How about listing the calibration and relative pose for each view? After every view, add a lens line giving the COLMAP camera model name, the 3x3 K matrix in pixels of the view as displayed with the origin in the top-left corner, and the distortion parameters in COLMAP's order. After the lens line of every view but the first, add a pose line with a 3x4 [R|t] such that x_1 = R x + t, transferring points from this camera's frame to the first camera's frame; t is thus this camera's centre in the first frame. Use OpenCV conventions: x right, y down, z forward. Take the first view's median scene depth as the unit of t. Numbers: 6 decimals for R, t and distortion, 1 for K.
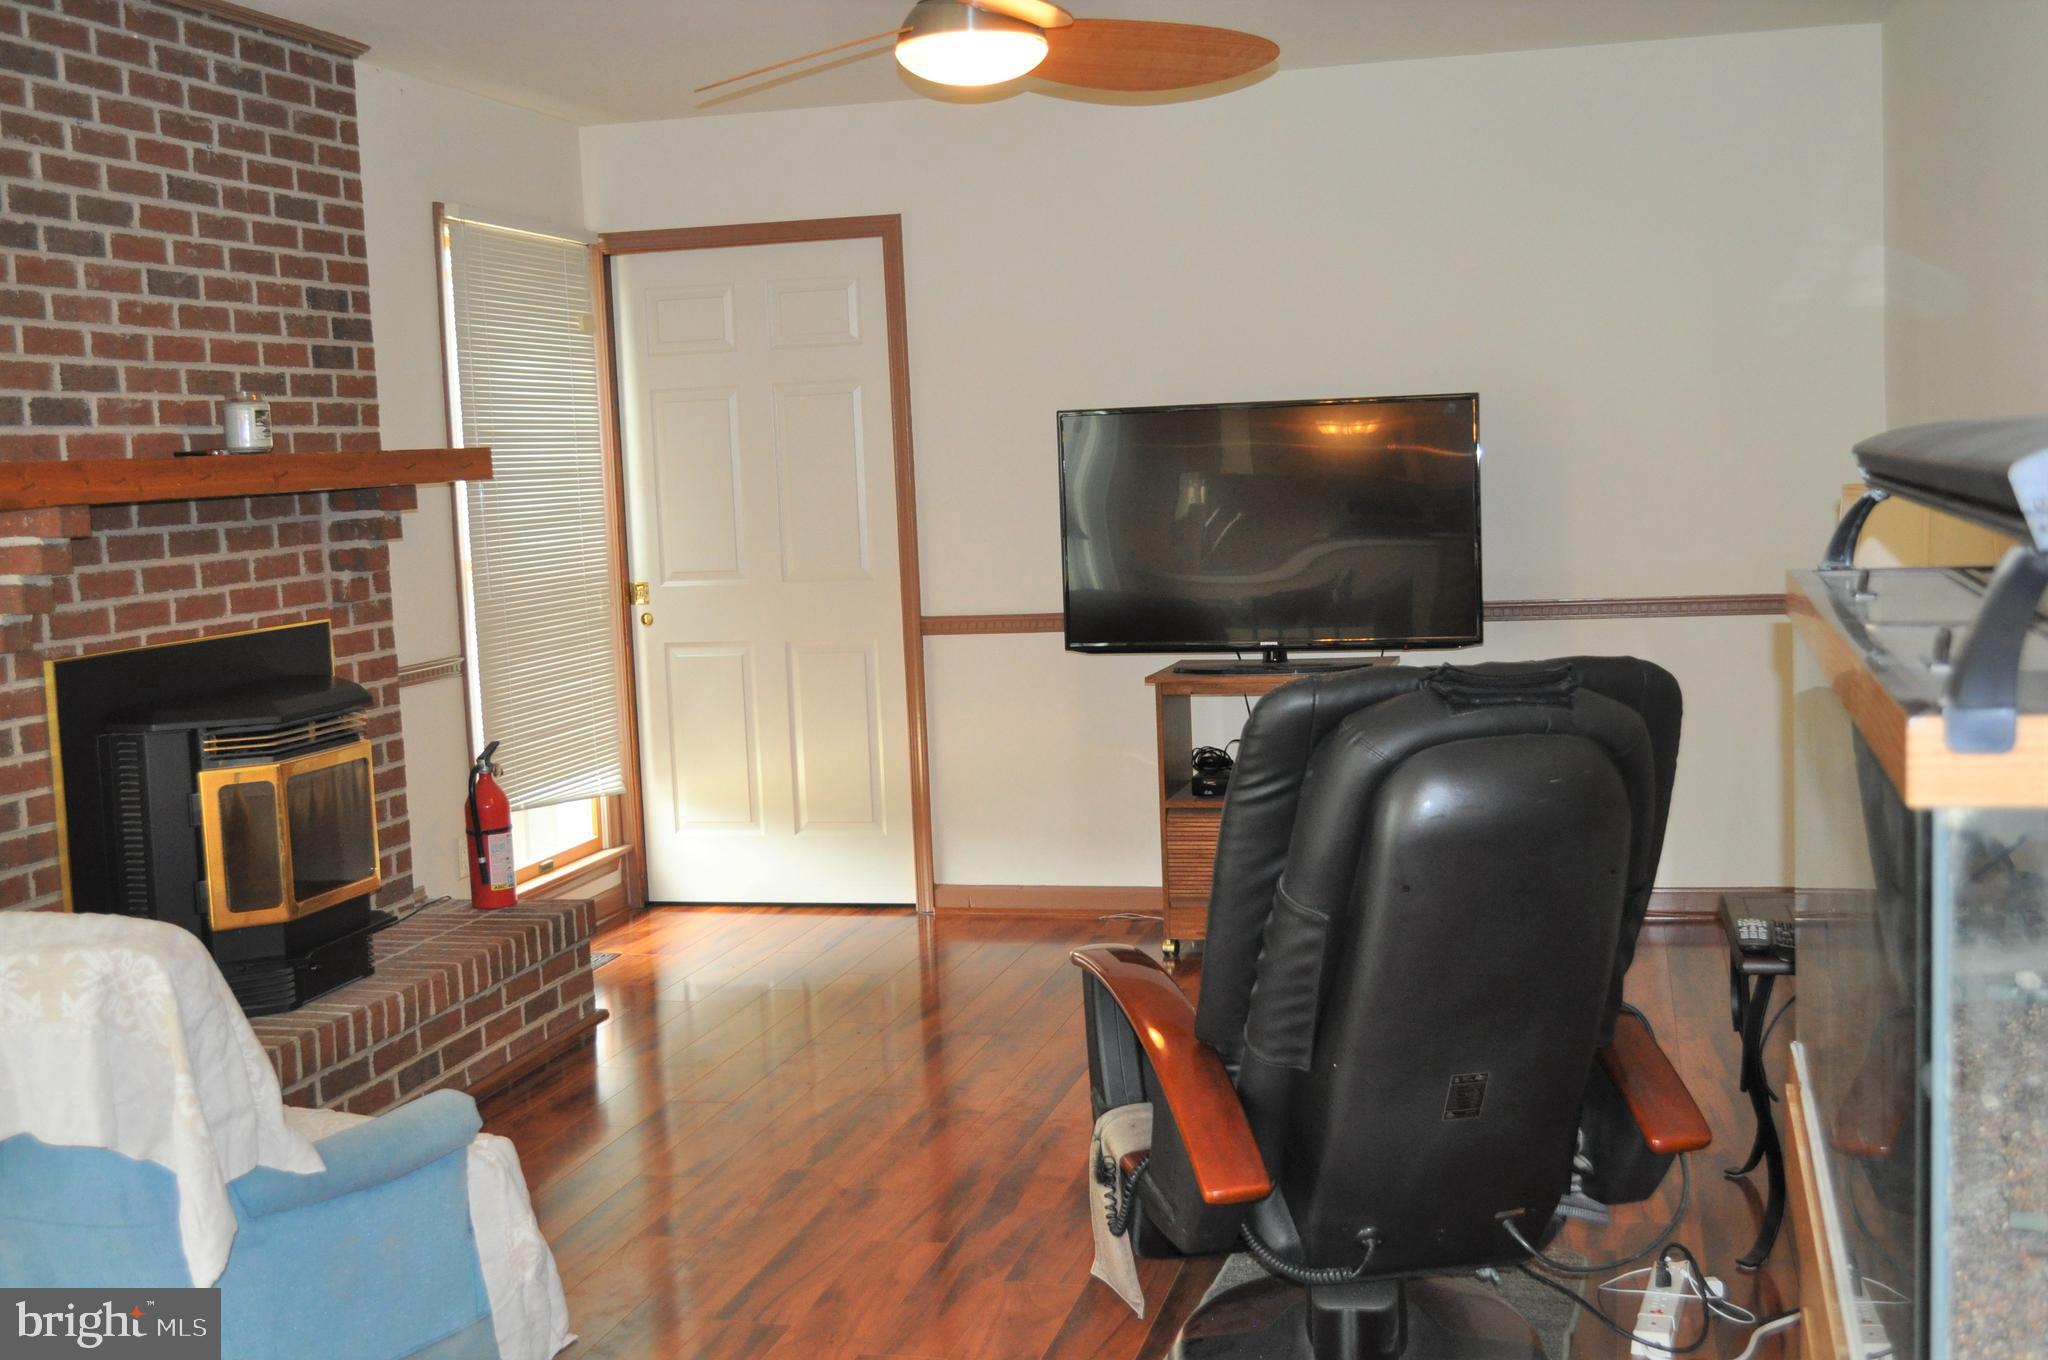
lens RADIAL K [[2228.0, 0, 1024.0], [0, 2228.0, 680.0], [0, 0, 1]] dist [-0.060426, 0.010671]
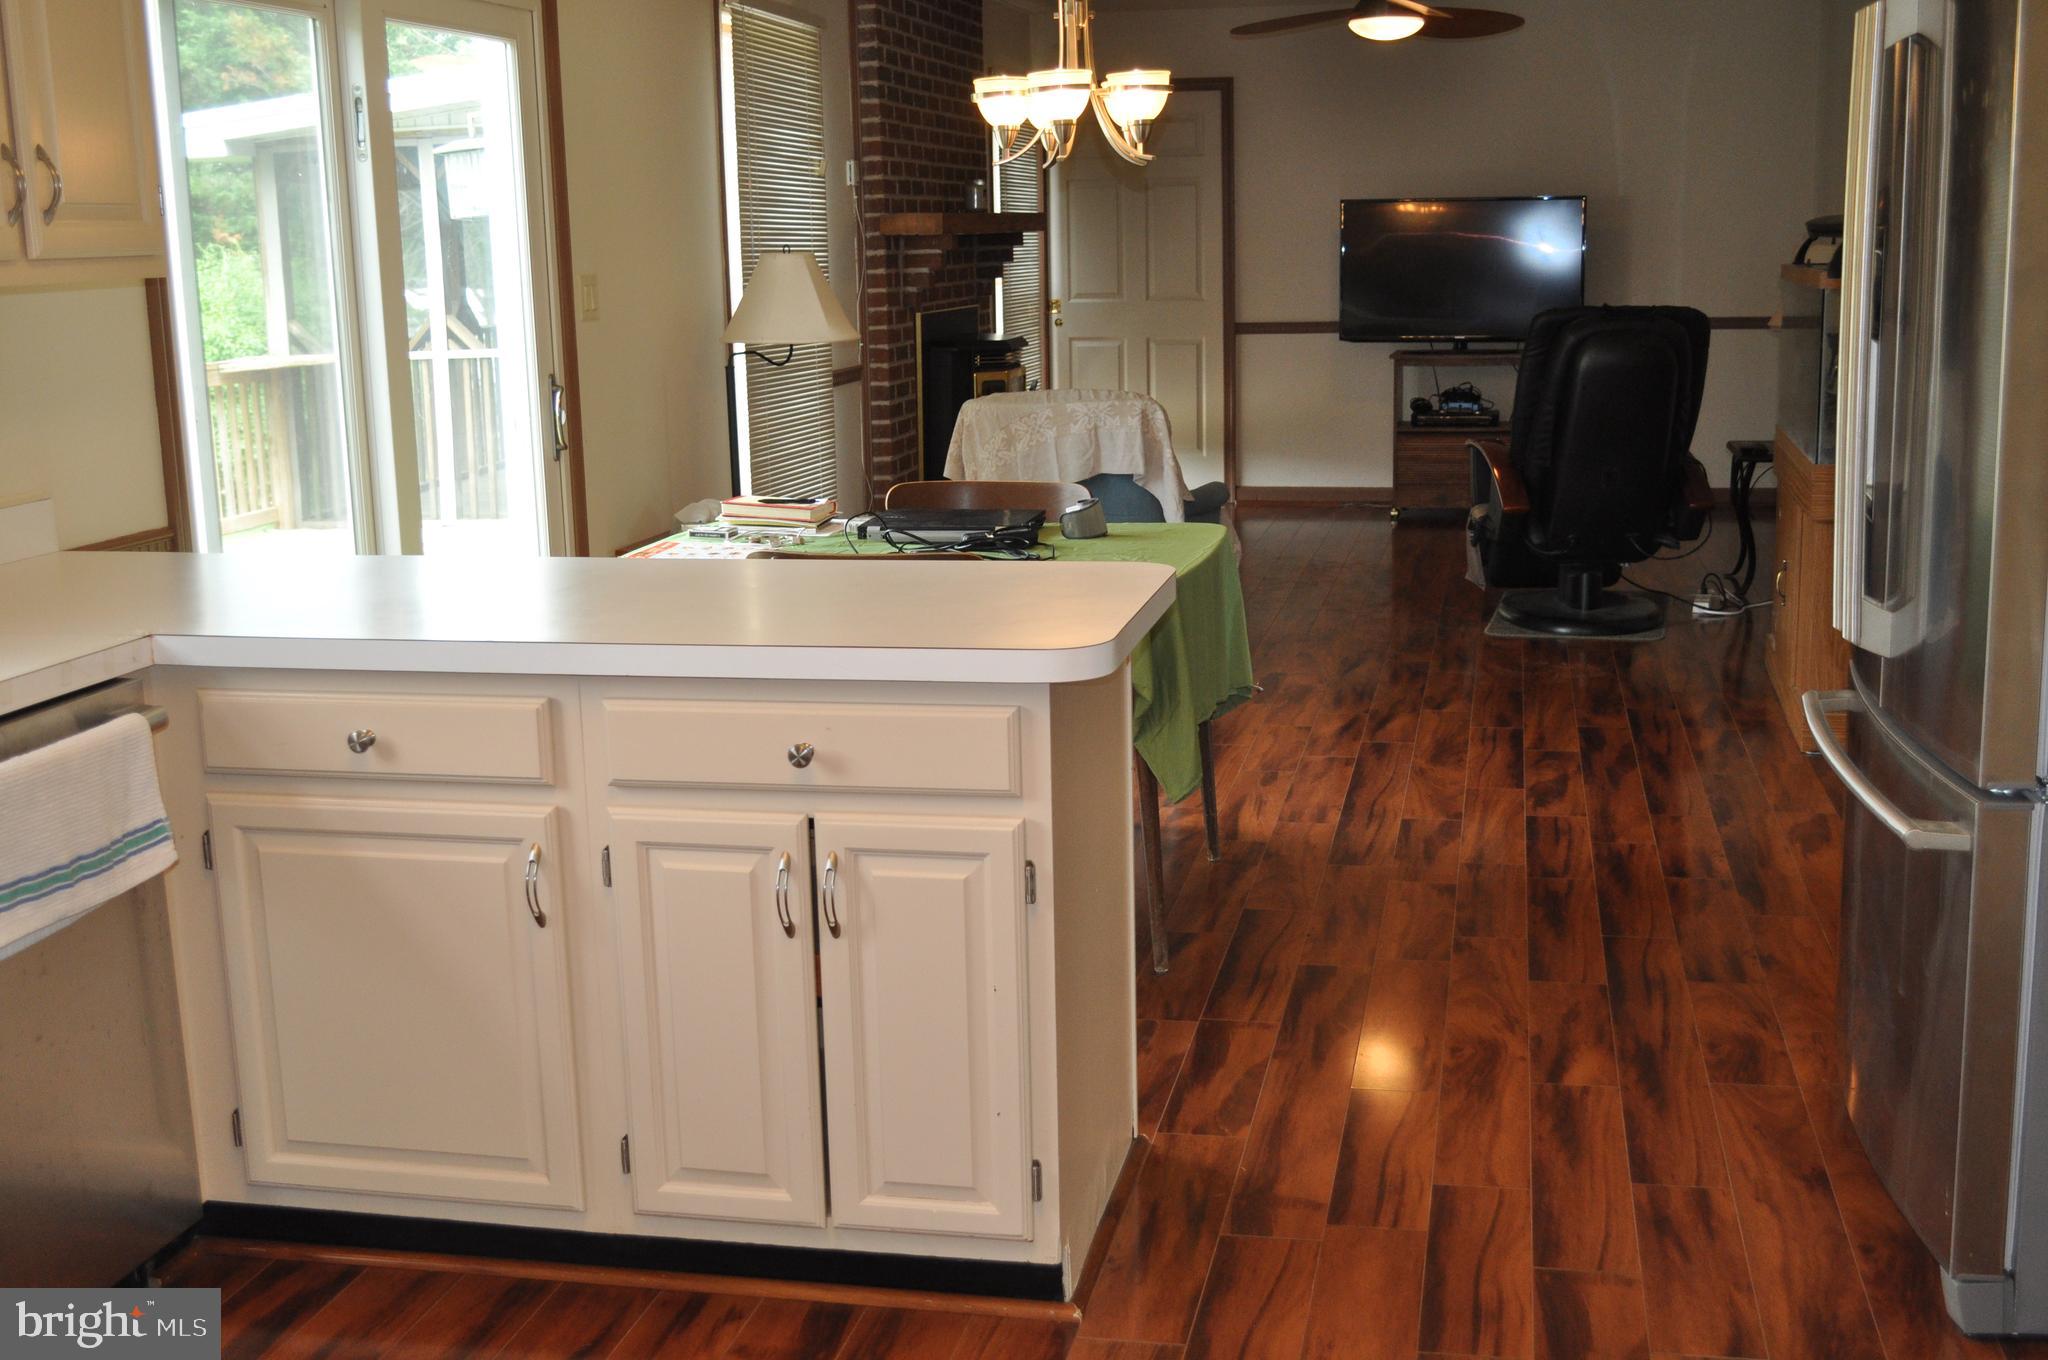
lens RADIAL K [[2228.0, 0, 1024.0], [0, 2228.0, 680.0], [0, 0, 1]] dist [-0.060426, 0.010671]
pose [[0.999350, 0.016073, 0.032268, -0.276204], [-0.019064, 0.995331, 0.094617, 0.090269], [-0.030597, -0.095171, 0.994991, -0.730406]]
